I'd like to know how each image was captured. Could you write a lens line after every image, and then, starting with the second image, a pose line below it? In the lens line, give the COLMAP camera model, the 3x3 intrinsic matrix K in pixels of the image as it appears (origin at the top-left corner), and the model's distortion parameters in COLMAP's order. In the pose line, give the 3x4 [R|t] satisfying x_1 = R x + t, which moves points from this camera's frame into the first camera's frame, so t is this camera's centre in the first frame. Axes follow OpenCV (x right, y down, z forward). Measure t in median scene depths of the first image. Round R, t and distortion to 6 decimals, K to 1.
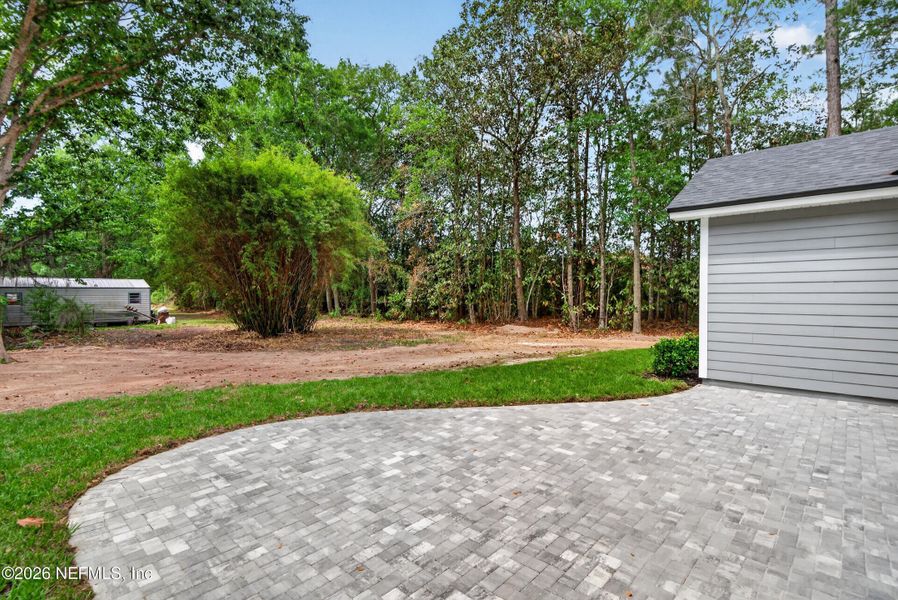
lens RADIAL K [[438.0, 0, 449.0], [0, 438.0, 300.0], [0, 0, 1]] dist [0.001041, 0.000526]
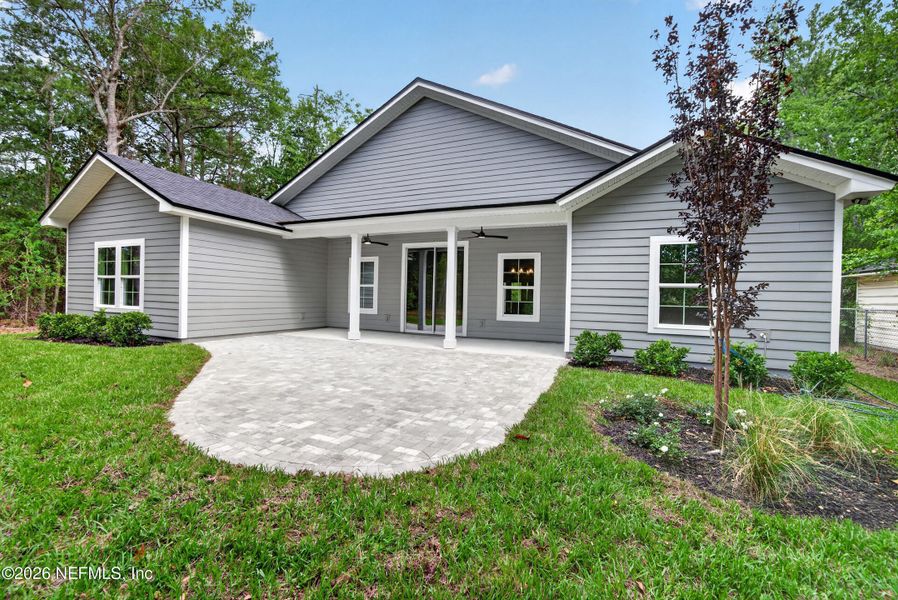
lens RADIAL K [[364.0, 0, 451.3], [0, 364.0, 295.7], [0, 0, 1]] dist [-0.045112, 0.018820]
pose [[-0.315040, -0.001199, 0.949078, -1.174212], [-0.013182, 0.999908, -0.003113, 0.074273], [-0.948987, -0.013491, -0.315027, 0.962007]]
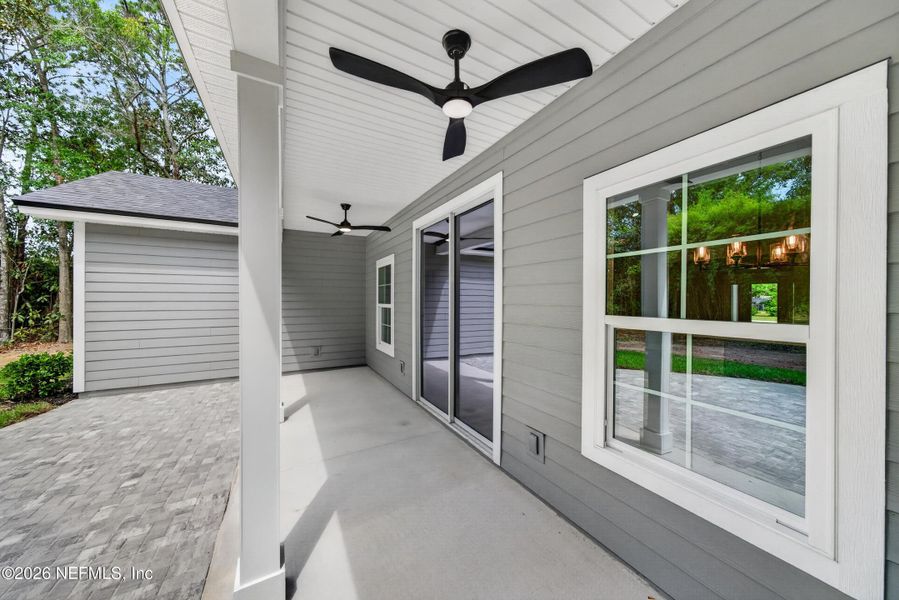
lens RADIAL K [[313.2, 0, 451.6], [0, 313.2, 295.7], [0, 0, 1]] dist [-0.007892, 0.005758]
pose [[0.323648, 0.014019, 0.946074, 0.338162], [0.012257, 0.999744, -0.019008, -0.009624], [-0.946098, 0.017748, 0.323393, 0.043326]]
